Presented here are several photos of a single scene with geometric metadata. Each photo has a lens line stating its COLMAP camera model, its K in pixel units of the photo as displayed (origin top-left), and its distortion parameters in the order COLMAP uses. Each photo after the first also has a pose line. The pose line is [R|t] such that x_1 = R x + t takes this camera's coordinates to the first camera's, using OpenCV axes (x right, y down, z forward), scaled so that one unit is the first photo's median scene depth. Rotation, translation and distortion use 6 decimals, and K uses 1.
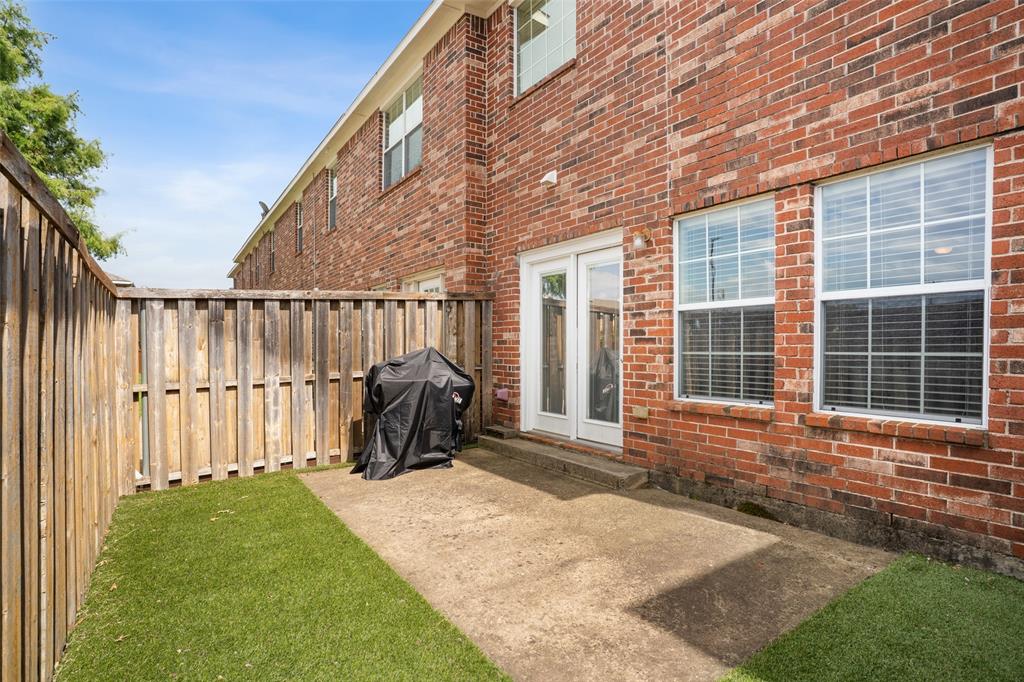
lens RADIAL K [[517.0, 0, 512.4], [0, 517.0, 359.6], [0, 0, 1]] dist [-0.082477, 0.038164]
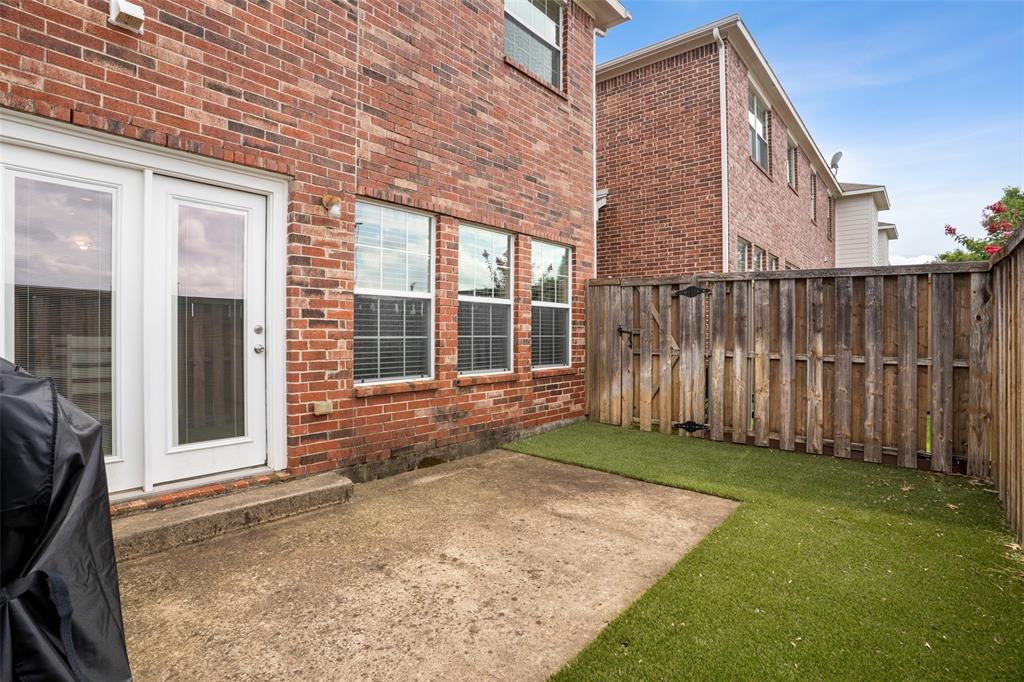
lens RADIAL K [[491.4, 0, 513.3], [0, 491.4, 338.4], [0, 0, 1]] dist [-0.083818, 0.039419]
pose [[-0.253535, -0.004964, 0.967314, -0.701000], [0.022184, 0.999694, 0.010945, -0.016134], [-0.967072, 0.024233, -0.253347, 1.037816]]
